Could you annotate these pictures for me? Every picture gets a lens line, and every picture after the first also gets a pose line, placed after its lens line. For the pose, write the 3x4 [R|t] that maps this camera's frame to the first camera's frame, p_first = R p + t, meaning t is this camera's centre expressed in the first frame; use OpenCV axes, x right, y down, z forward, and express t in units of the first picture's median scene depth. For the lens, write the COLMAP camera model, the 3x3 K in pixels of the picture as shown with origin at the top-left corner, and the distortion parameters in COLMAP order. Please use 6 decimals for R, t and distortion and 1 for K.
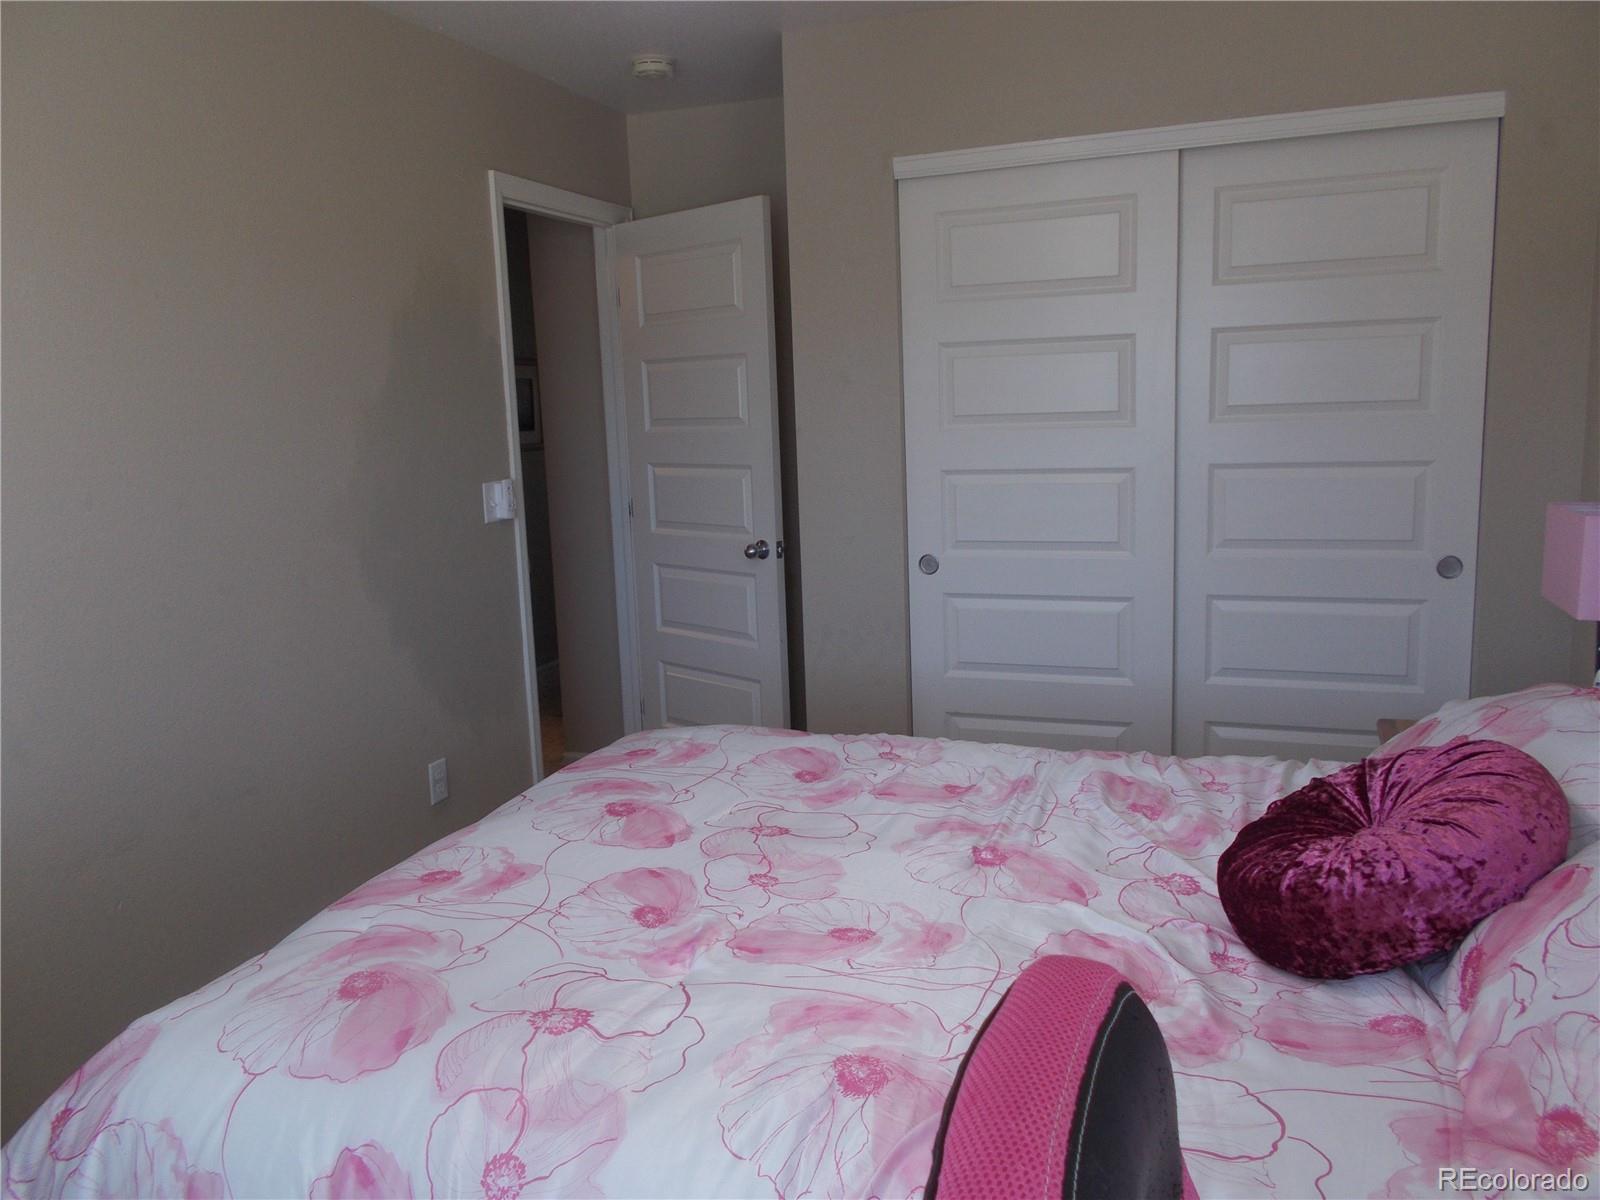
lens RADIAL K [[1239.5, 0, 800.0], [0, 1239.5, 600.0], [0, 0, 1]] dist [0.008065, -0.003415]
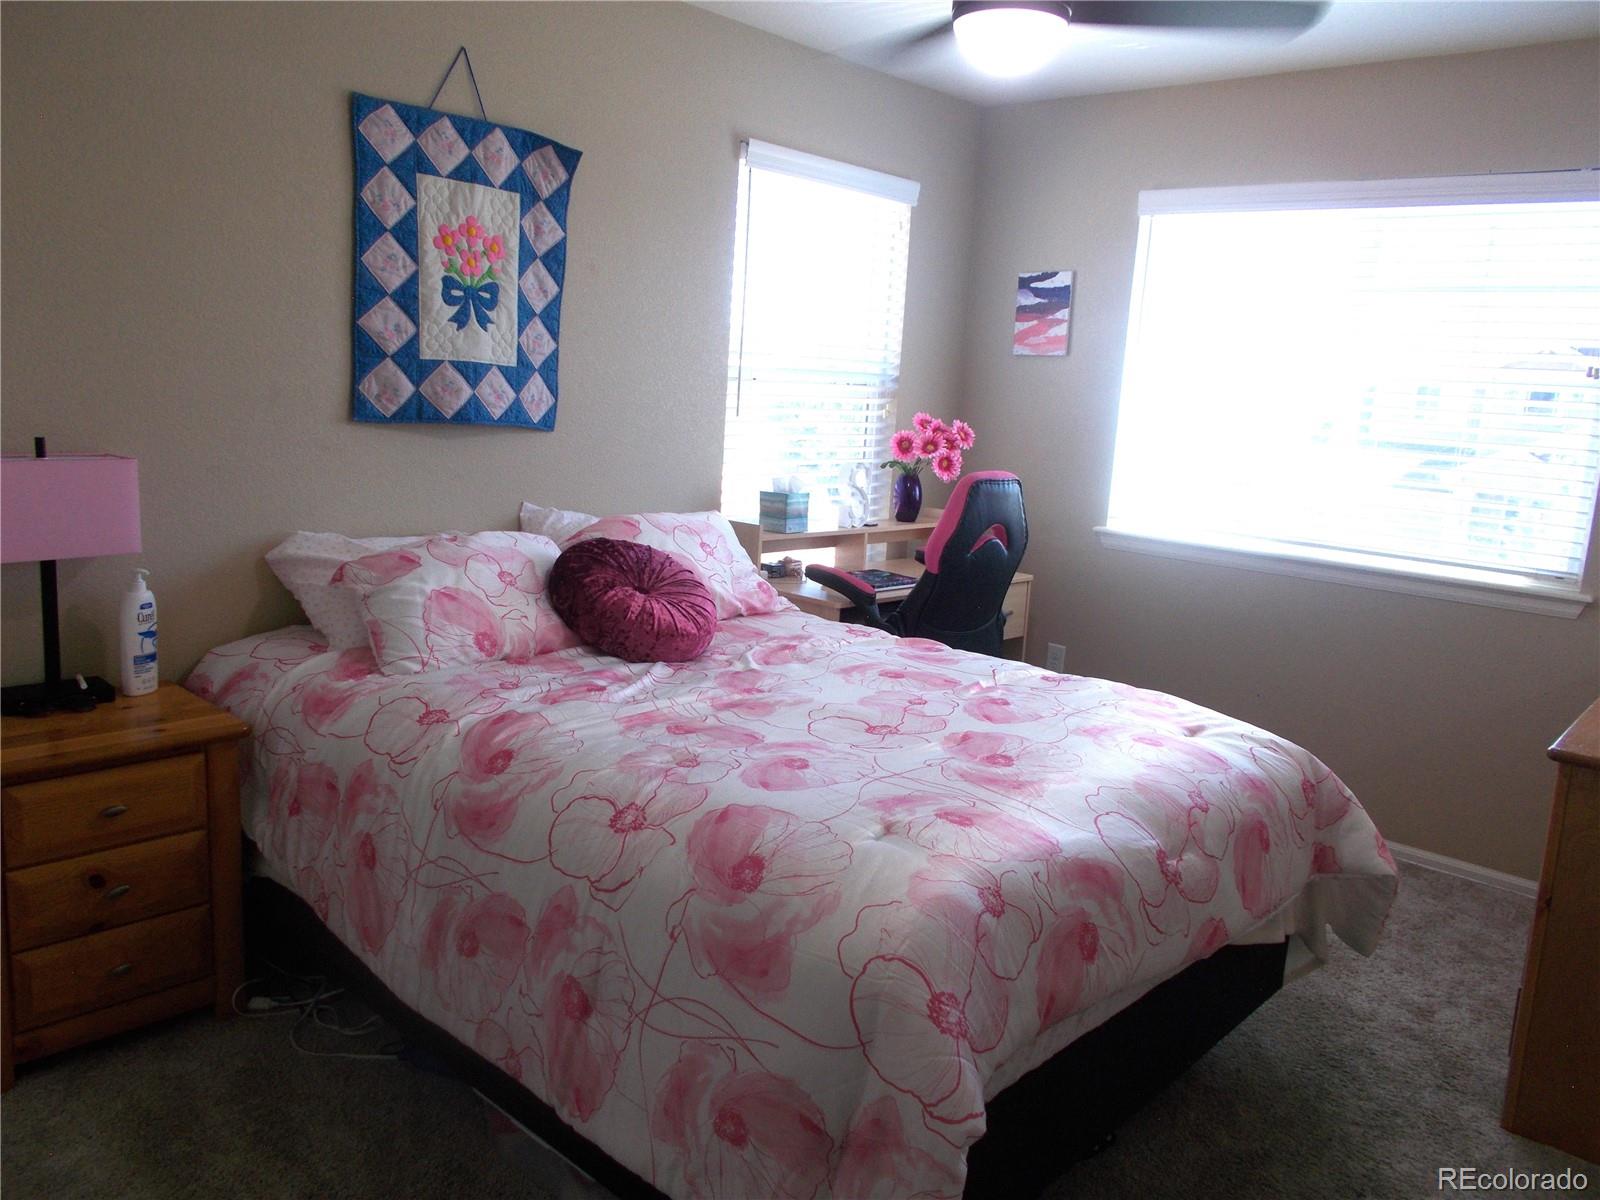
lens RADIAL K [[1239.5, 0, 800.0], [0, 1239.5, 600.0], [0, 0, 1]] dist [0.008065, -0.003415]
pose [[-0.925280, -0.090415, 0.368352, -0.380174], [0.033645, 0.947777, 0.317153, -0.316305], [-0.377791, 0.305848, -0.873917, 2.031163]]
